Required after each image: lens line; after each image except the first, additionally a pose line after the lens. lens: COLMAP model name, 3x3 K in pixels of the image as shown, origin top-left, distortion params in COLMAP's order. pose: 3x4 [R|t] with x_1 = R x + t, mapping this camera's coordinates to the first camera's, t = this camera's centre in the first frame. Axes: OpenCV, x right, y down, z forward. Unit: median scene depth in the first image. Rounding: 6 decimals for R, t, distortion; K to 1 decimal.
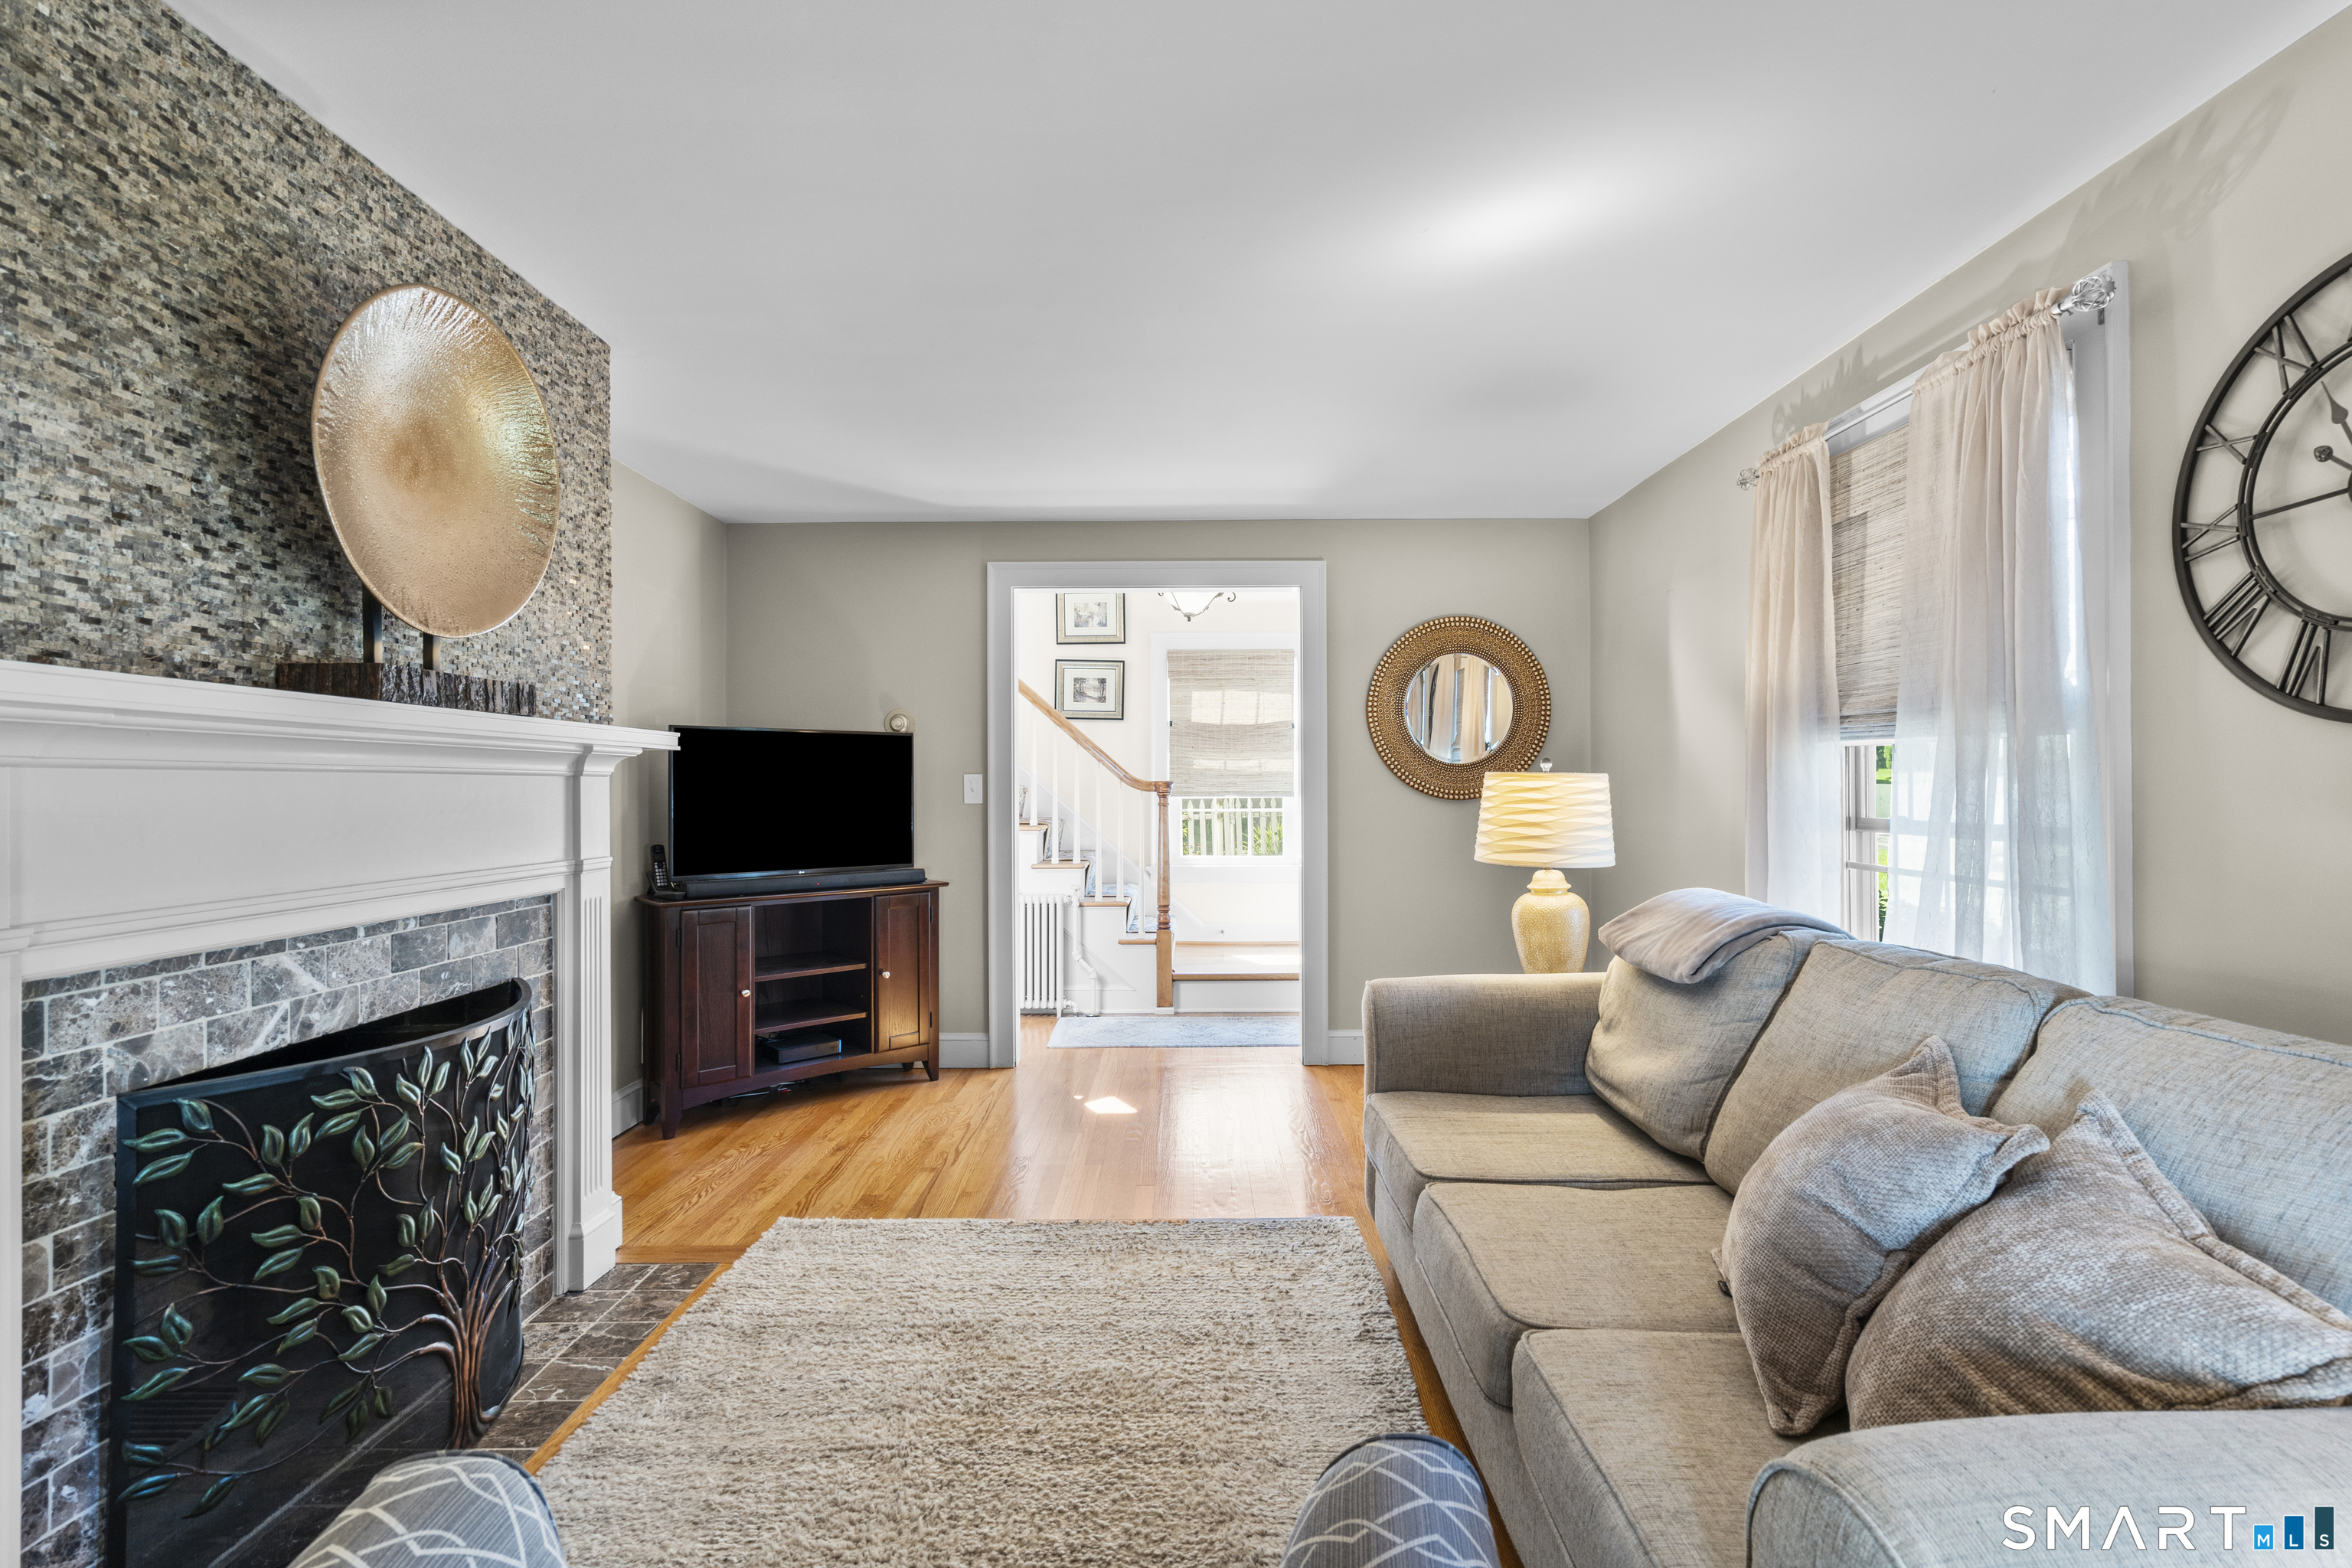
lens RADIAL K [[1092.7, 0, 1193.8], [0, 1092.7, 783.2], [0, 0, 1]] dist [0.001380, 0.001325]
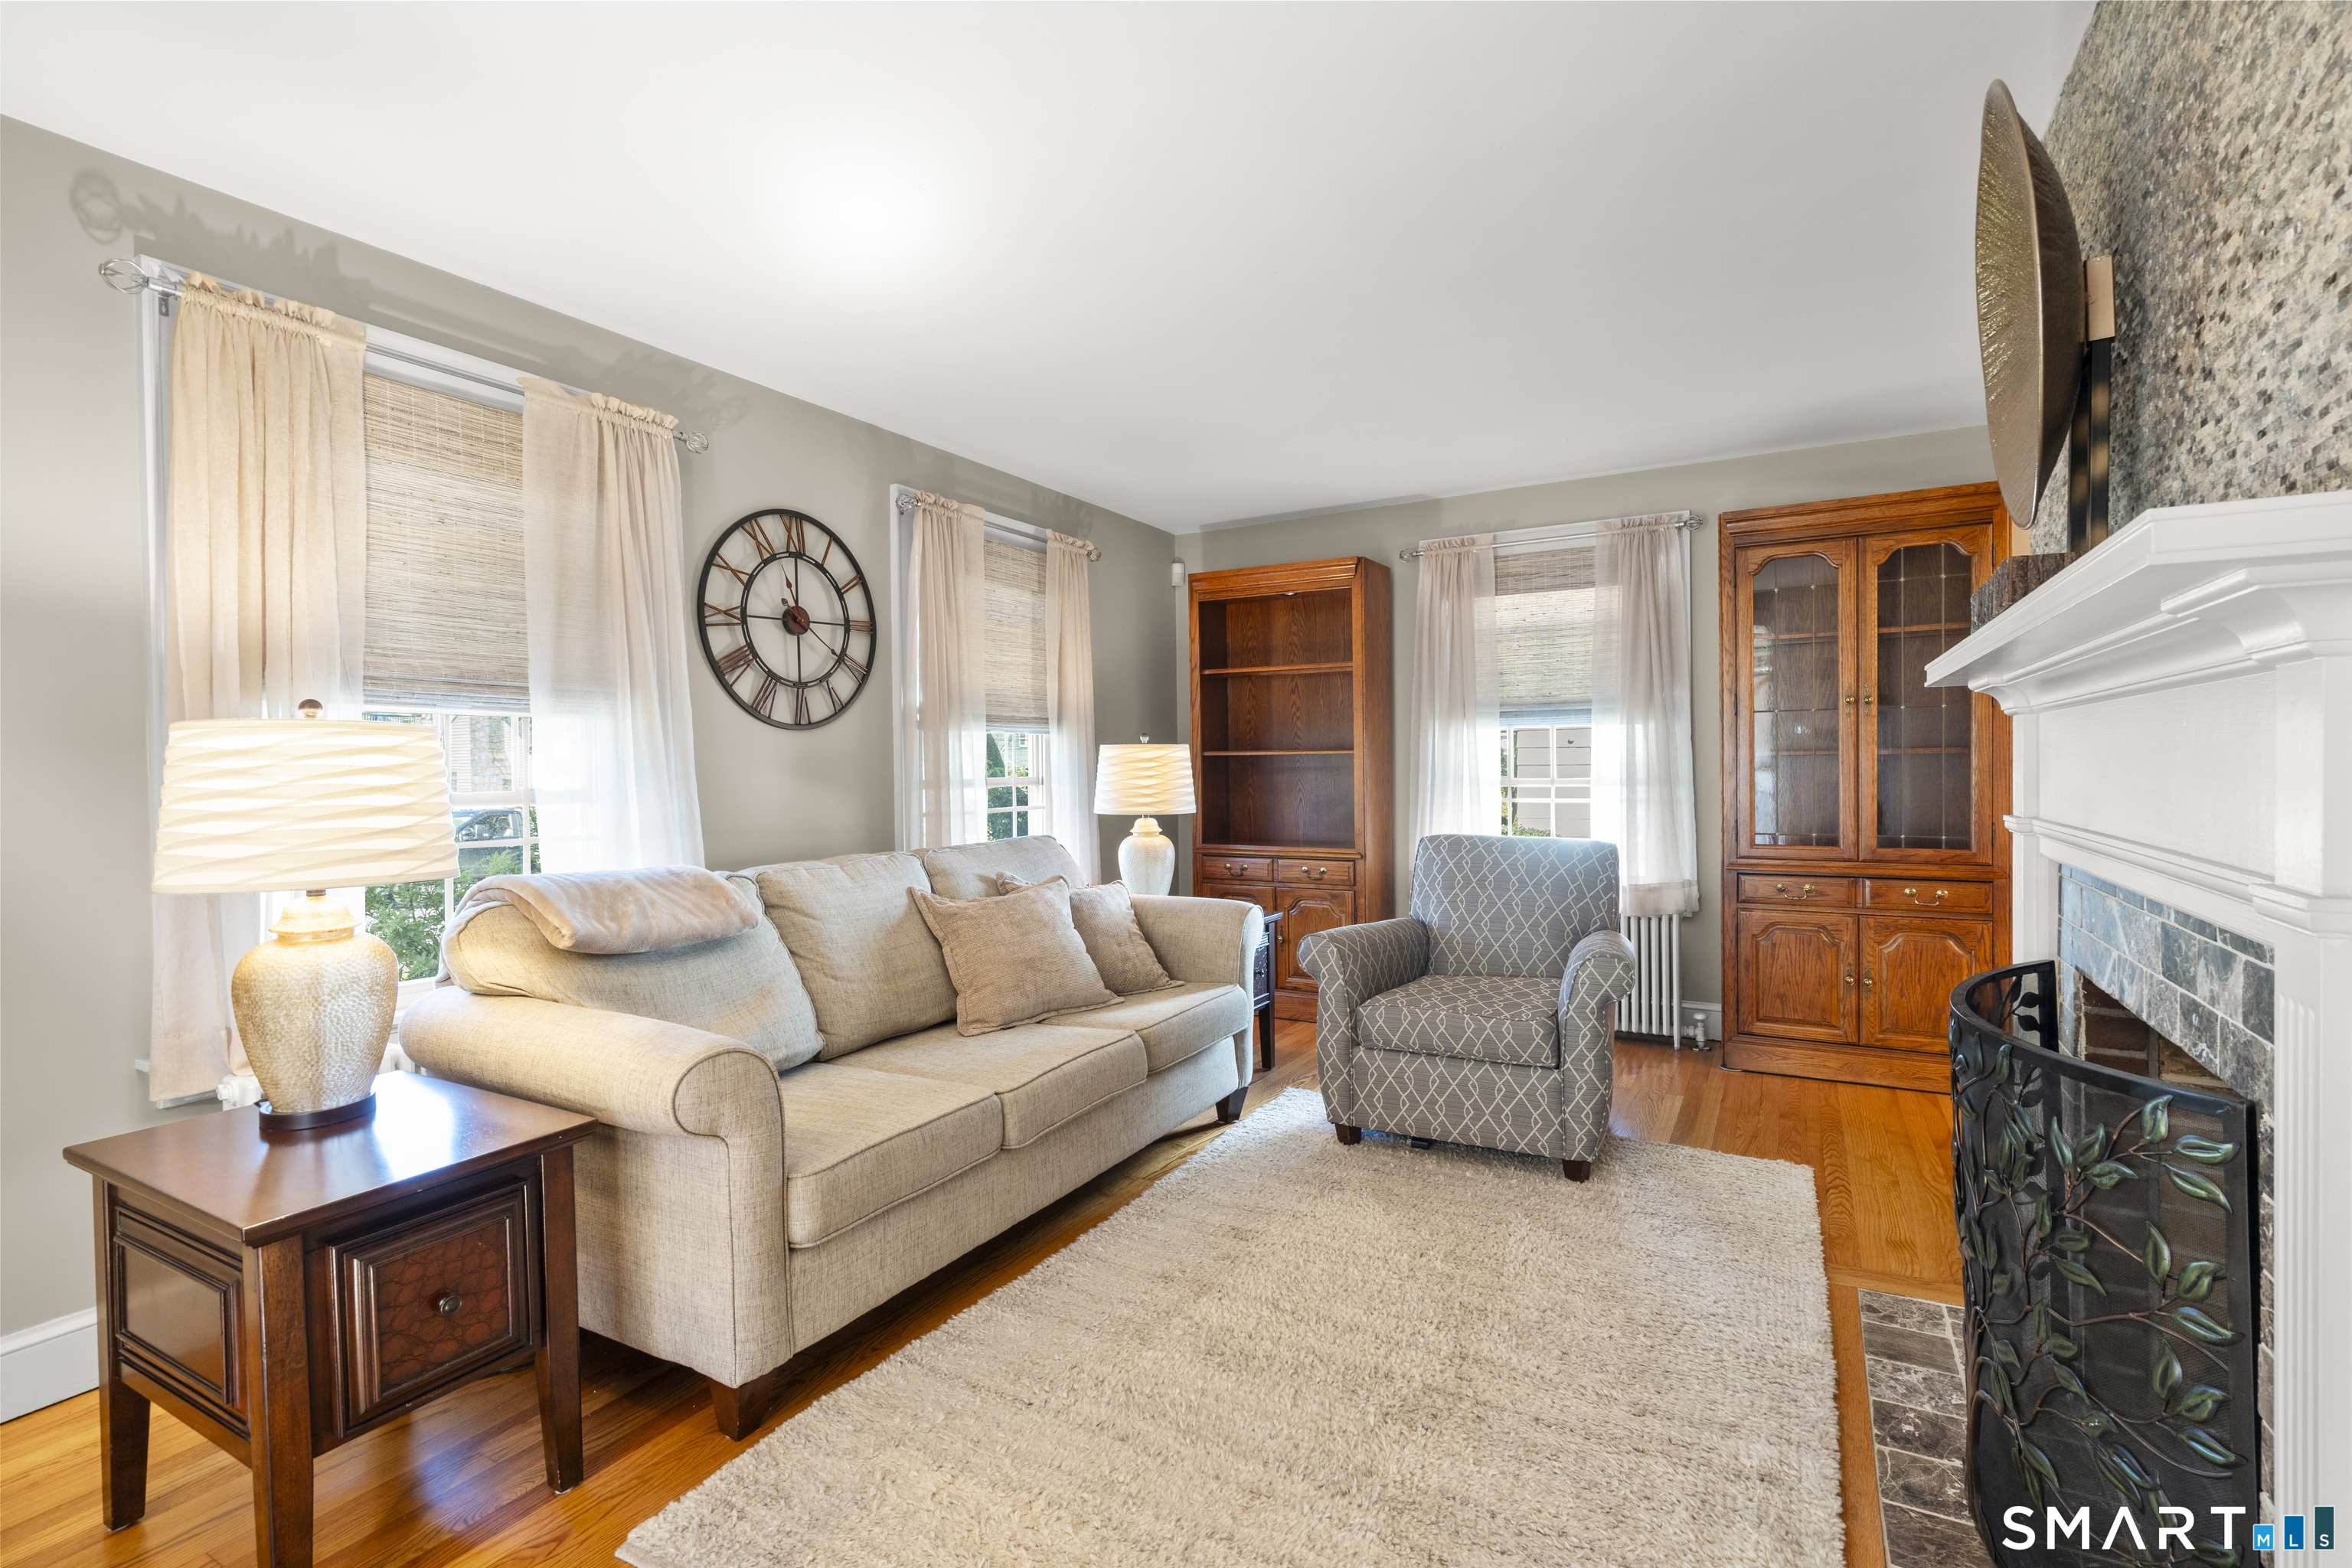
lens RADIAL K [[1092.7, 0, 1193.8], [0, 1092.7, 783.2], [0, 0, 1]] dist [0.001380, 0.001325]
pose [[-0.875625, -0.006003, 0.482955, -0.487849], [0.005501, 0.999734, 0.022400, 0.007607], [-0.482961, 0.022271, -0.875359, 1.768440]]
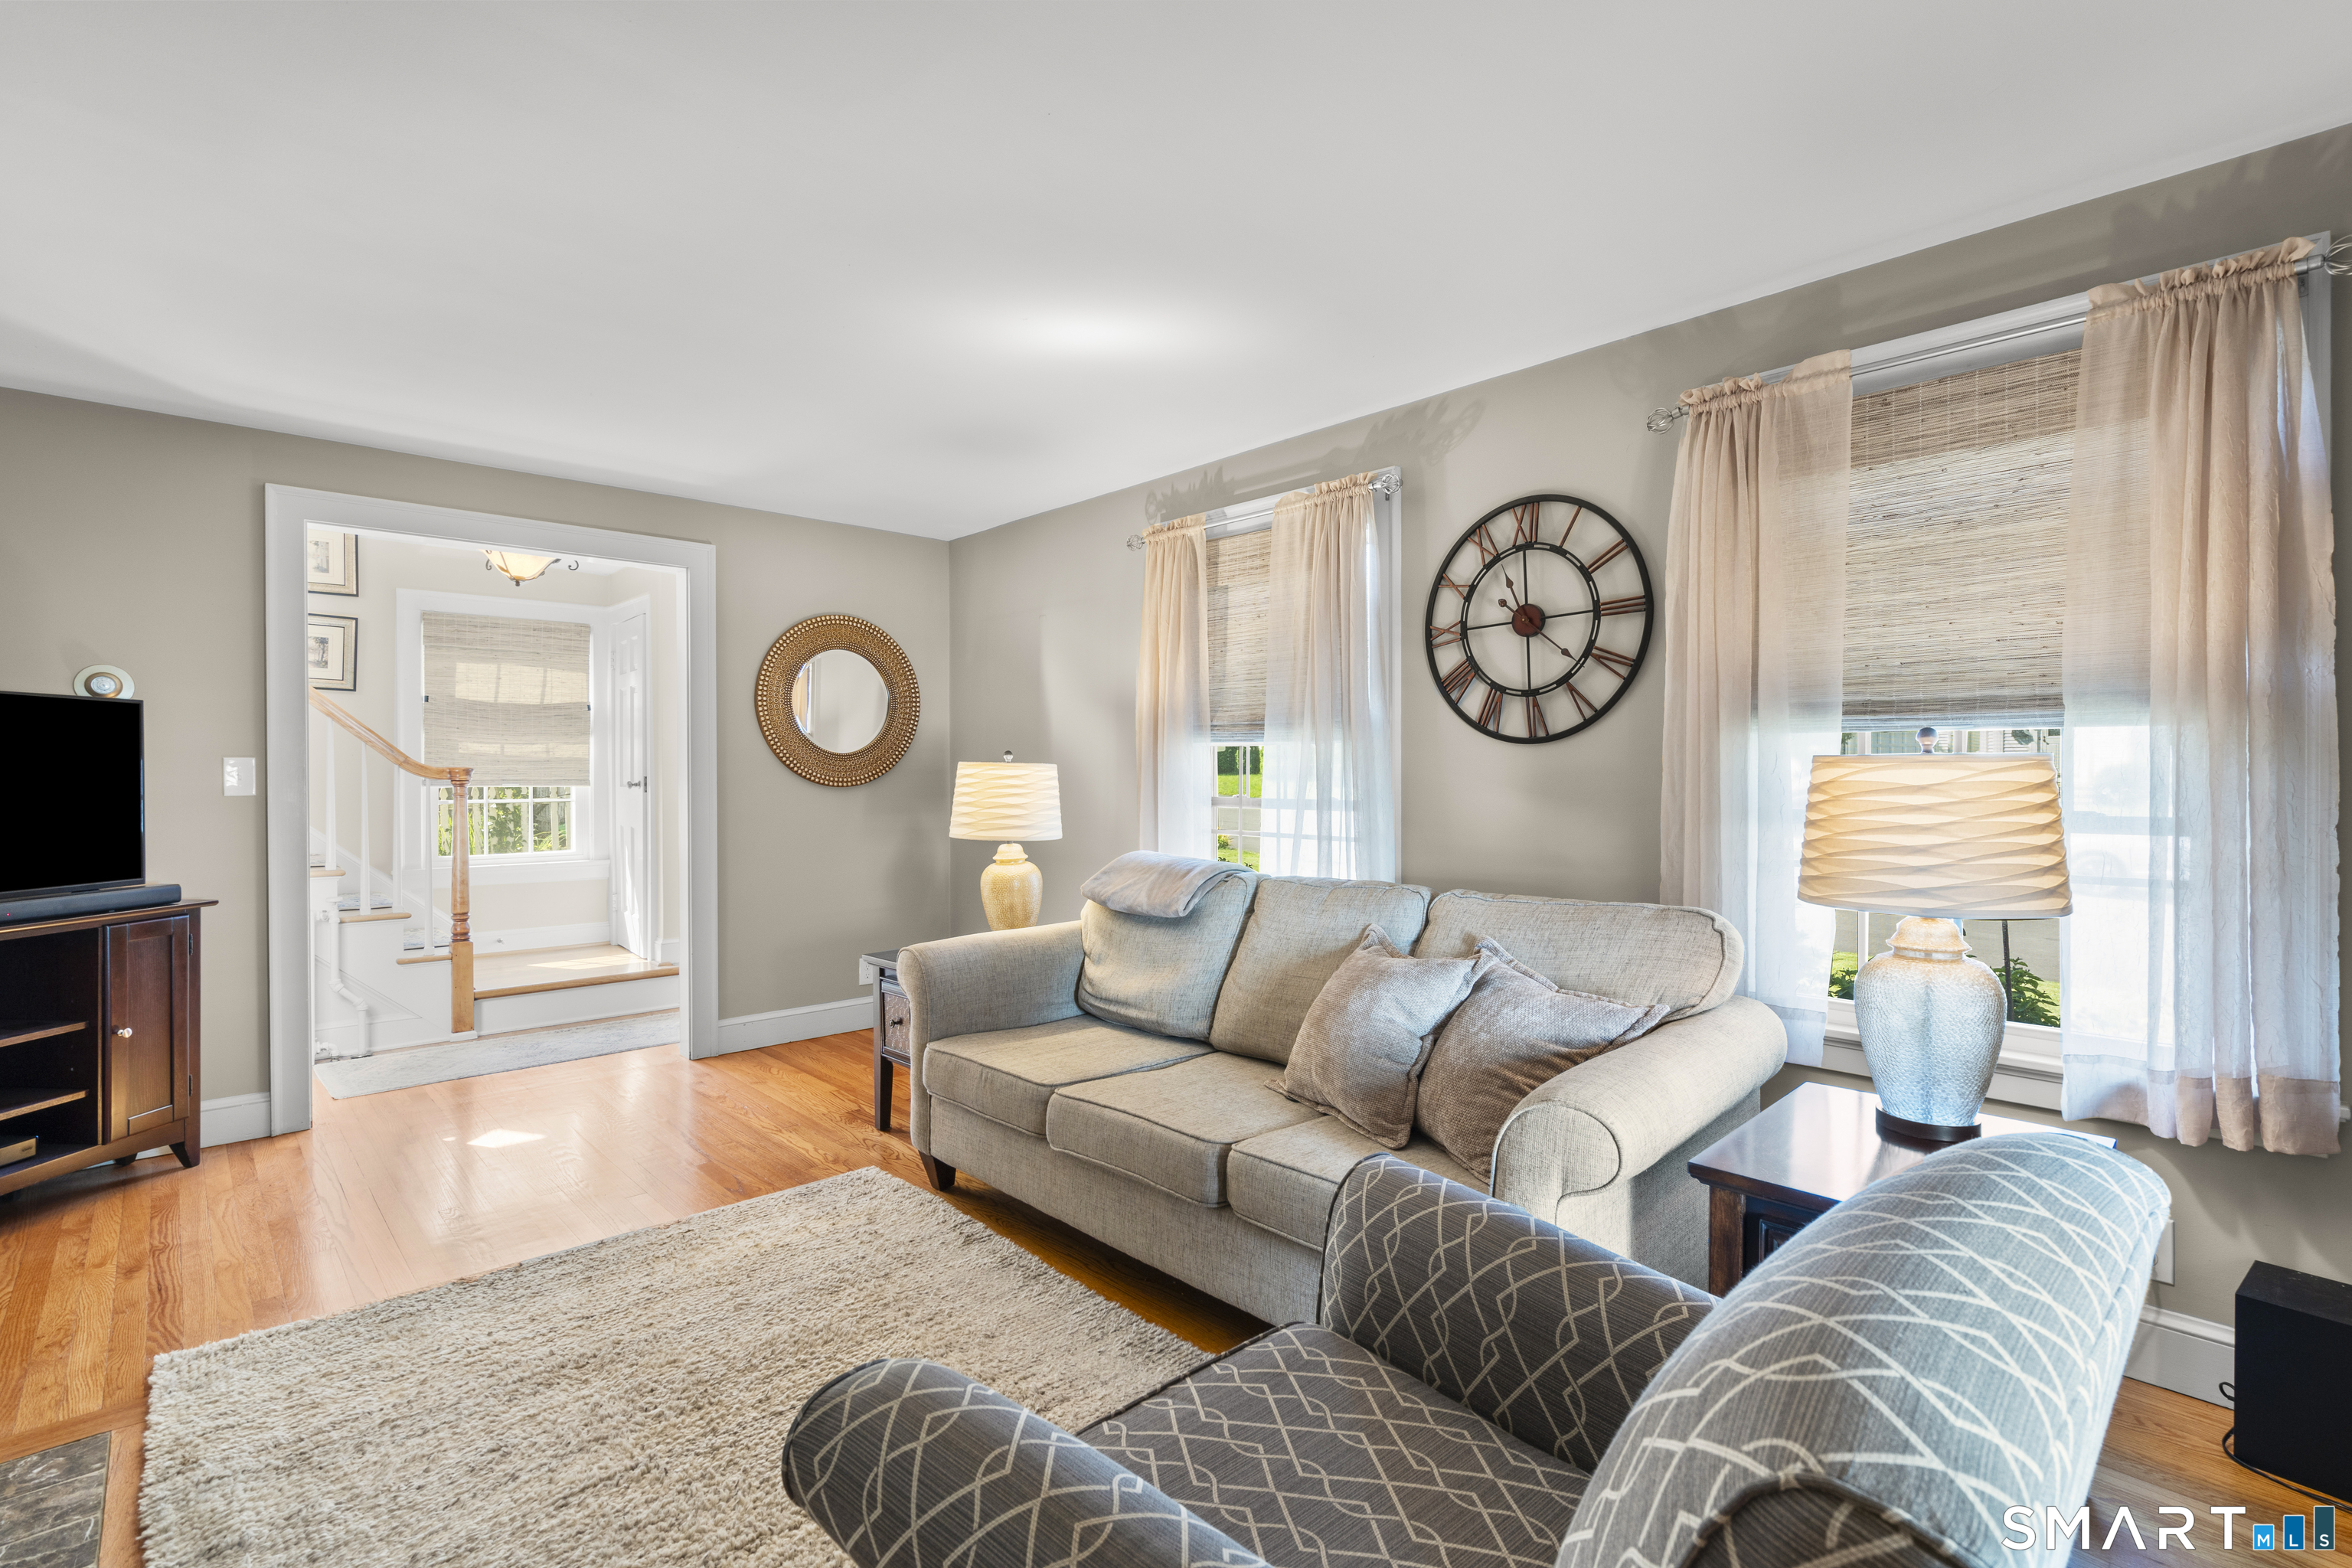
lens RADIAL K [[1086.7, 0, 1185.2], [0, 1086.7, 782.0], [0, 0, 1]] dist [0.001686, 0.001105]
pose [[0.732942, -0.003981, 0.680279, -0.483837], [-0.003005, 0.999954, 0.009089, -0.000421], [-0.680284, -0.008706, 0.732897, -0.016126]]
